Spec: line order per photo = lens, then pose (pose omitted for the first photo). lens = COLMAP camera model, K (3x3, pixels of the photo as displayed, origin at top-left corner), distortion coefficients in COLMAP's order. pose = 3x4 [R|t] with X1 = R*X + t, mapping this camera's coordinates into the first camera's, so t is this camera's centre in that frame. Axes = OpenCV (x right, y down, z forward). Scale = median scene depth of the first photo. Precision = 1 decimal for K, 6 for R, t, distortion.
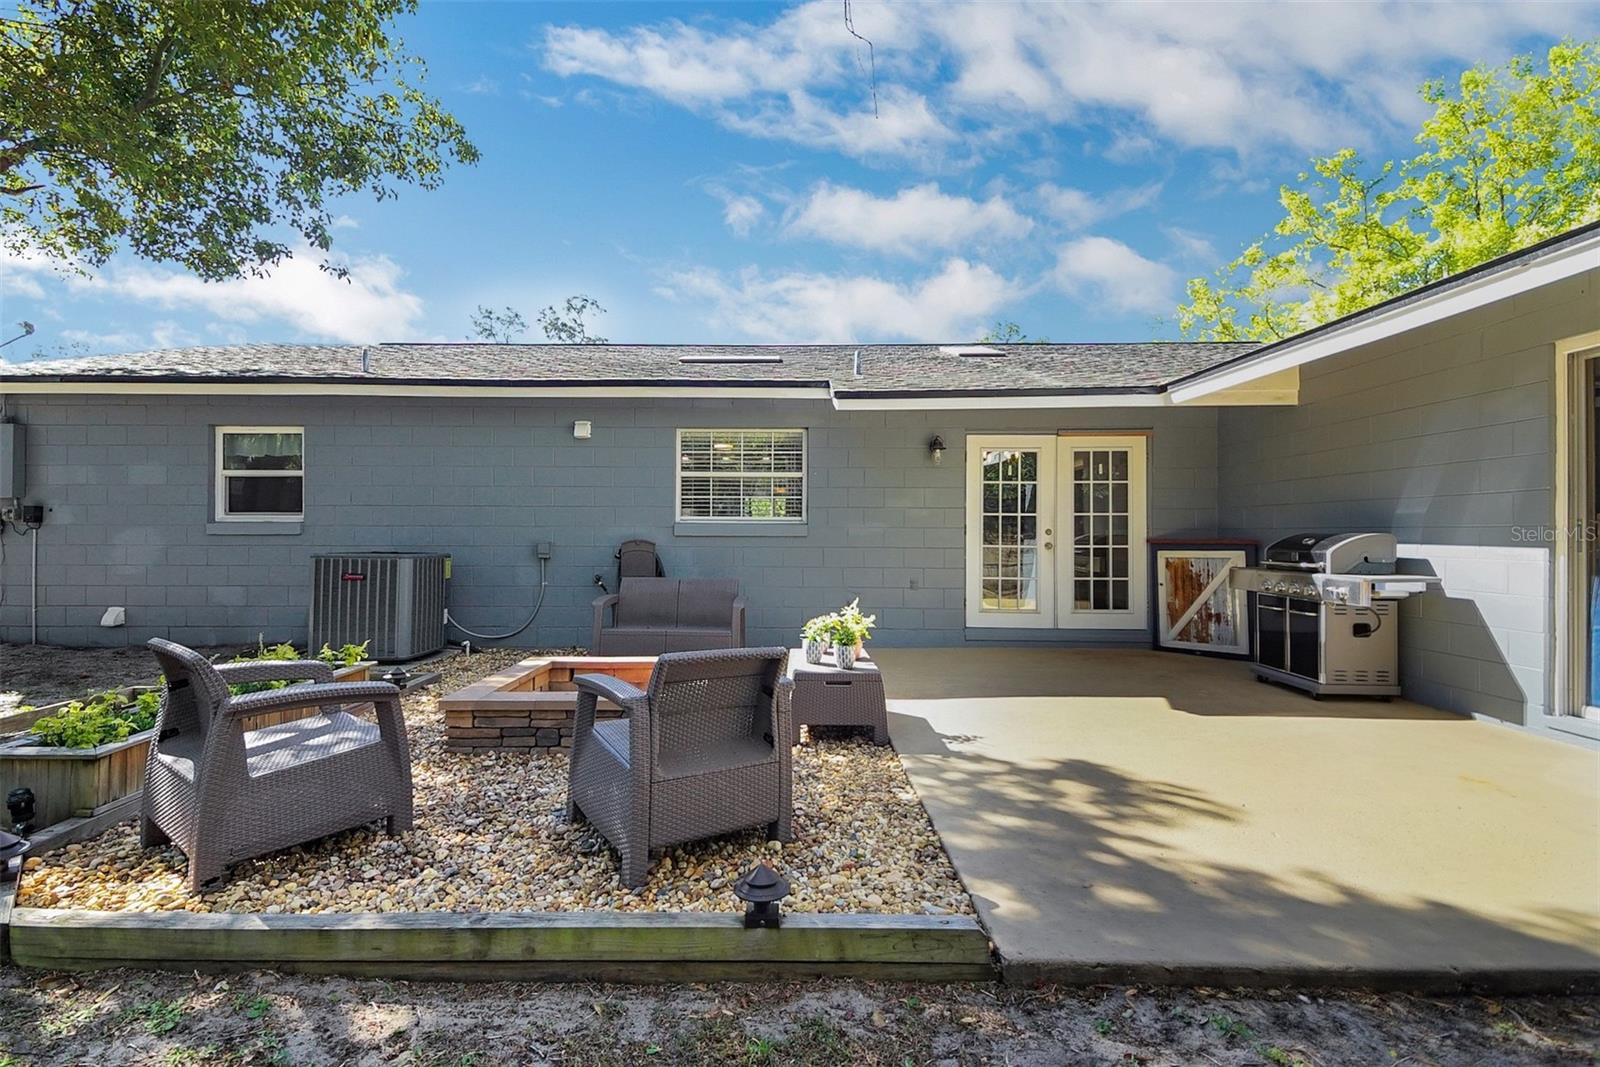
lens RADIAL K [[713.2, 0, 774.5], [0, 713.2, 529.1], [0, 0, 1]] dist [0.048839, -0.020626]
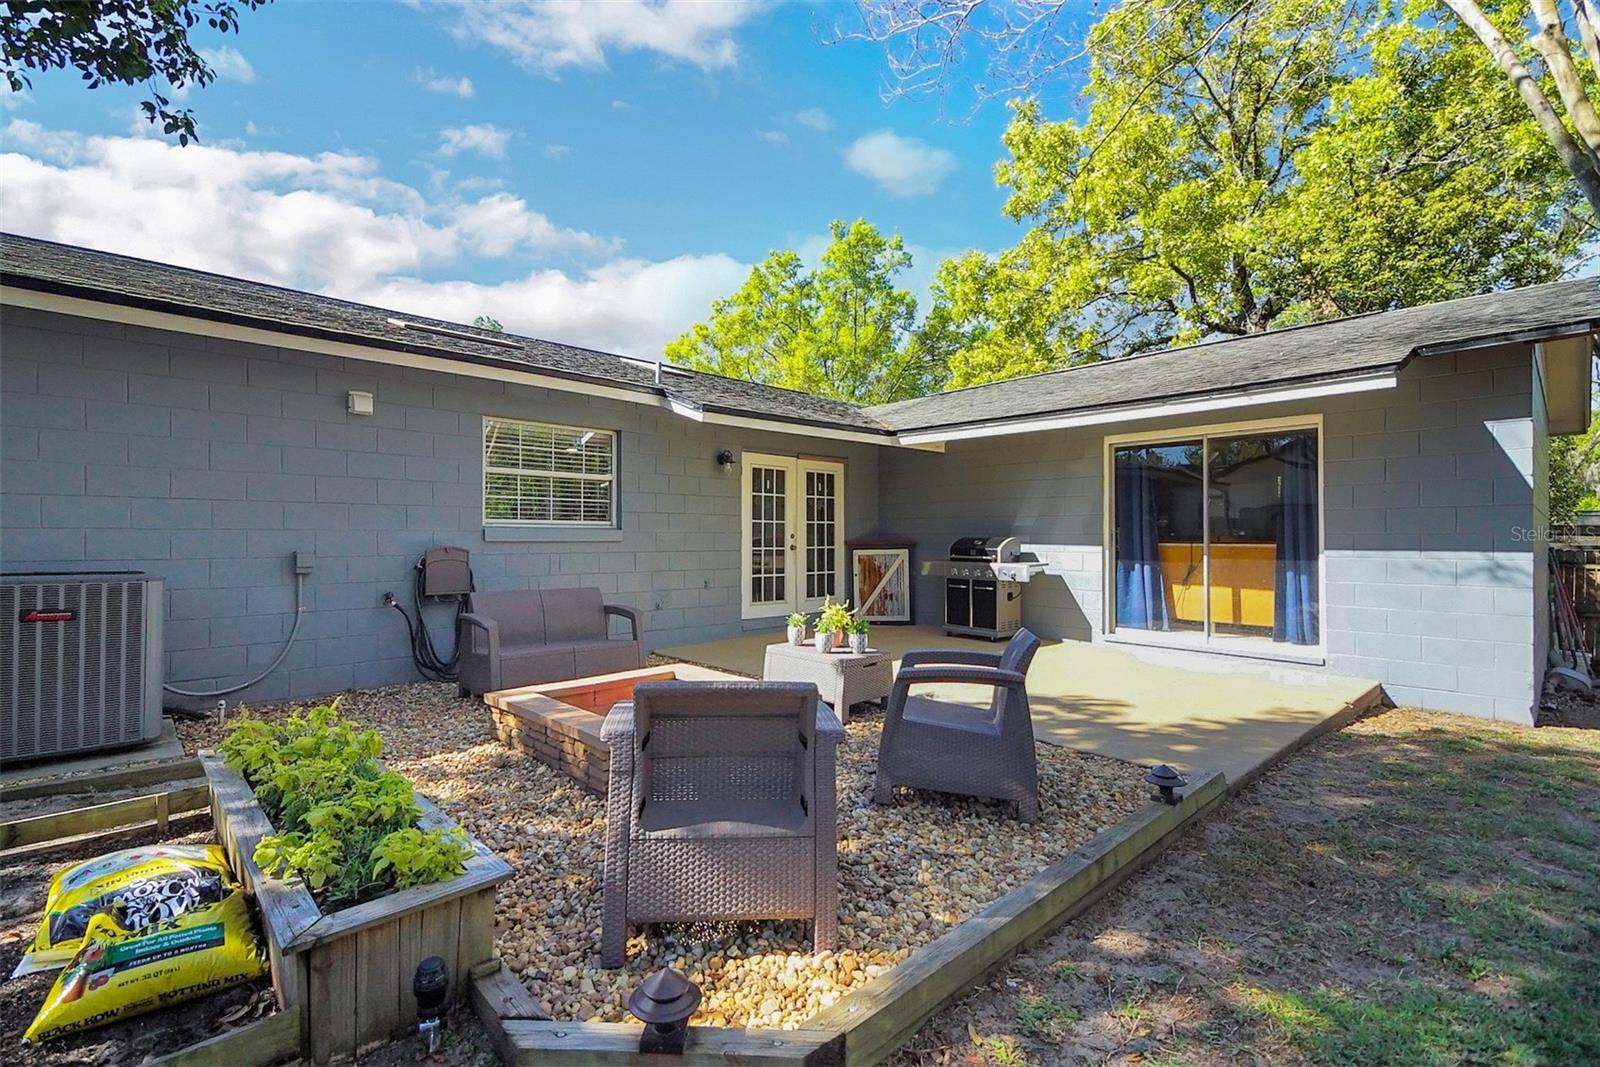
lens RADIAL K [[713.2, 0, 774.5], [0, 713.2, 529.1], [0, 0, 1]] dist [0.048839, -0.020626]
pose [[0.725607, 0.004770, 0.688093, -0.486433], [-0.004907, 0.999986, -0.001758, -0.005645], [-0.688092, -0.002101, 0.725620, 0.136772]]
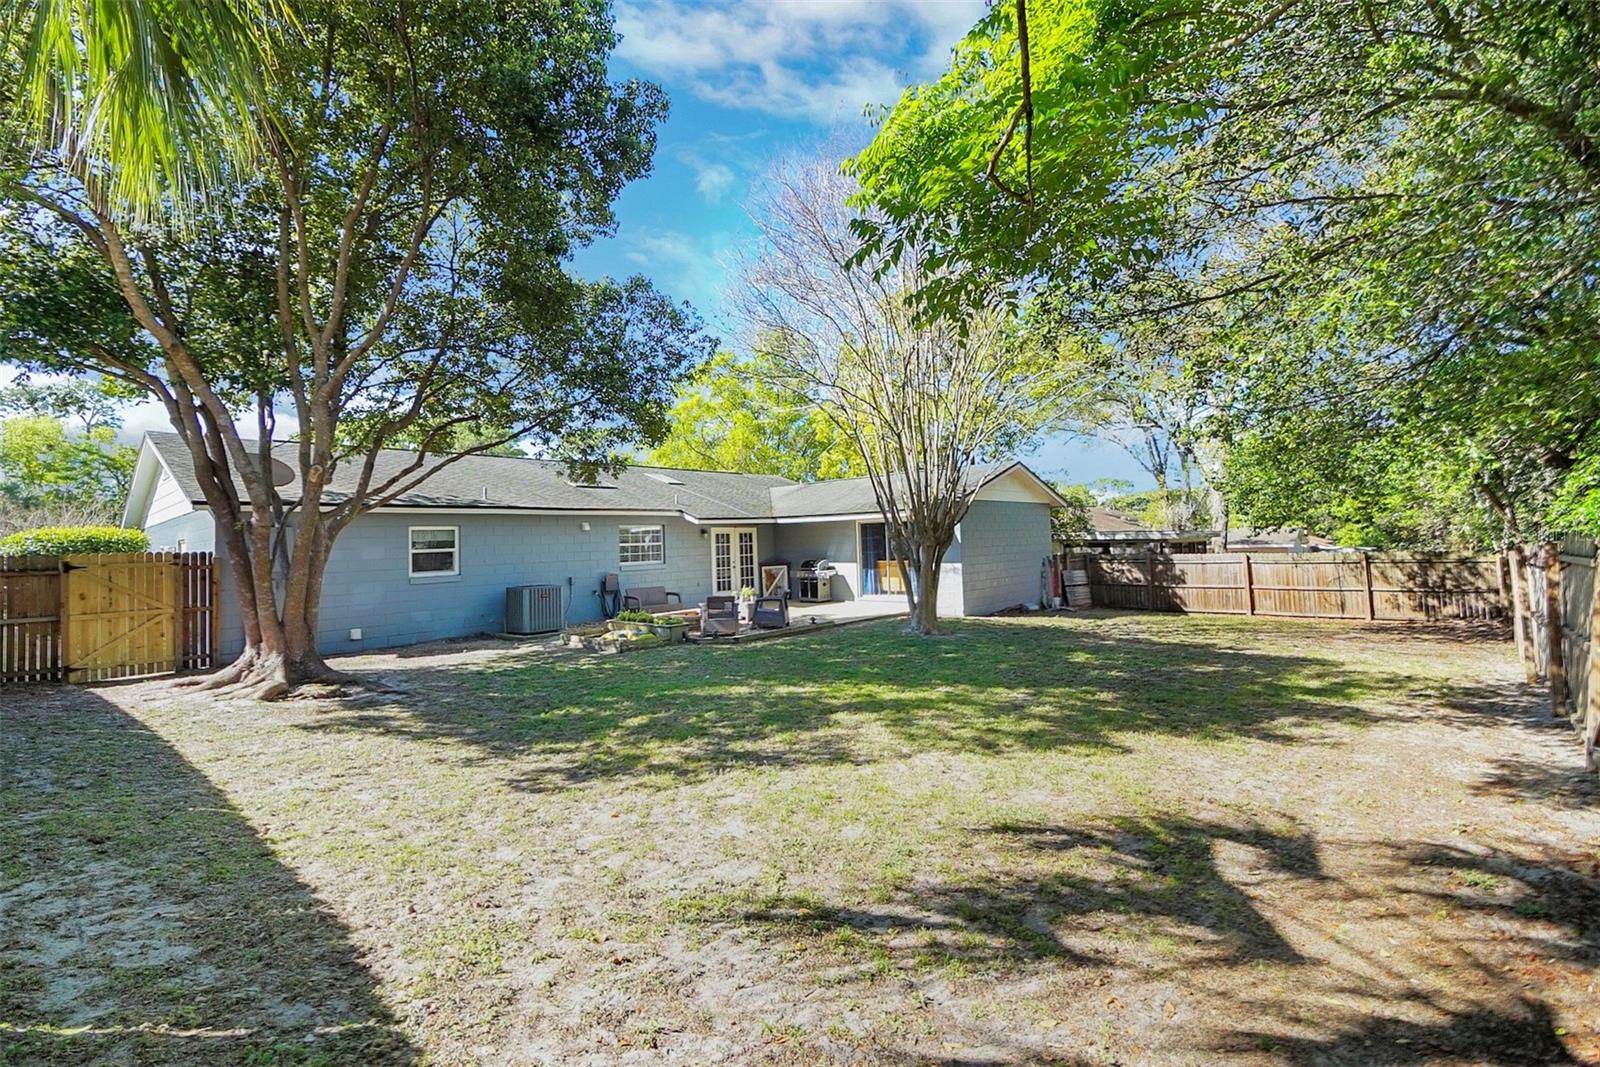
lens RADIAL K [[706.2, 0, 784.1], [0, 706.2, 510.3], [0, 0, 1]] dist [0.048587, -0.021786]
pose [[0.665960, 0.008621, 0.745938, -1.563859], [0.027390, 0.998976, -0.035998, -0.093932], [-0.745484, 0.044405, 0.665042, -1.000296]]
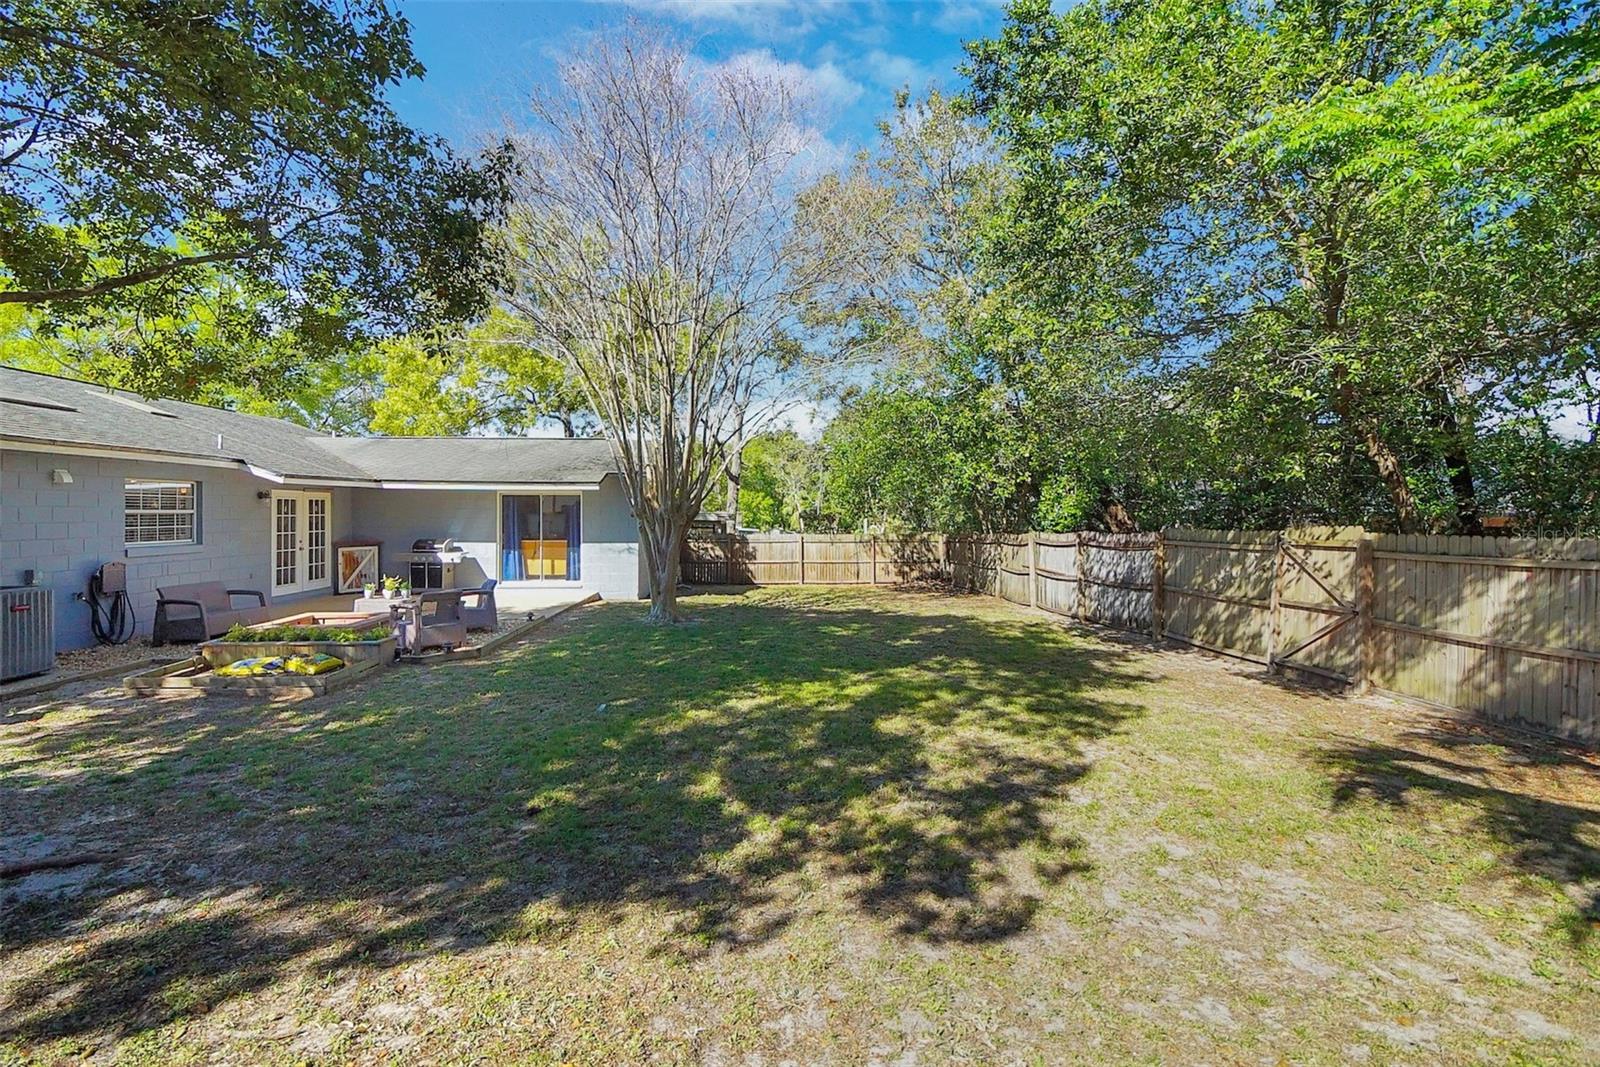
lens RADIAL K [[706.2, 0, 784.1], [0, 706.2, 510.3], [0, 0, 1]] dist [0.048587, -0.021786]
pose [[-0.053950, -0.004270, 0.998535, -1.619588], [-0.010668, 0.999936, 0.003700, -0.100970], [-0.998487, -0.010453, -0.053992, -0.184125]]
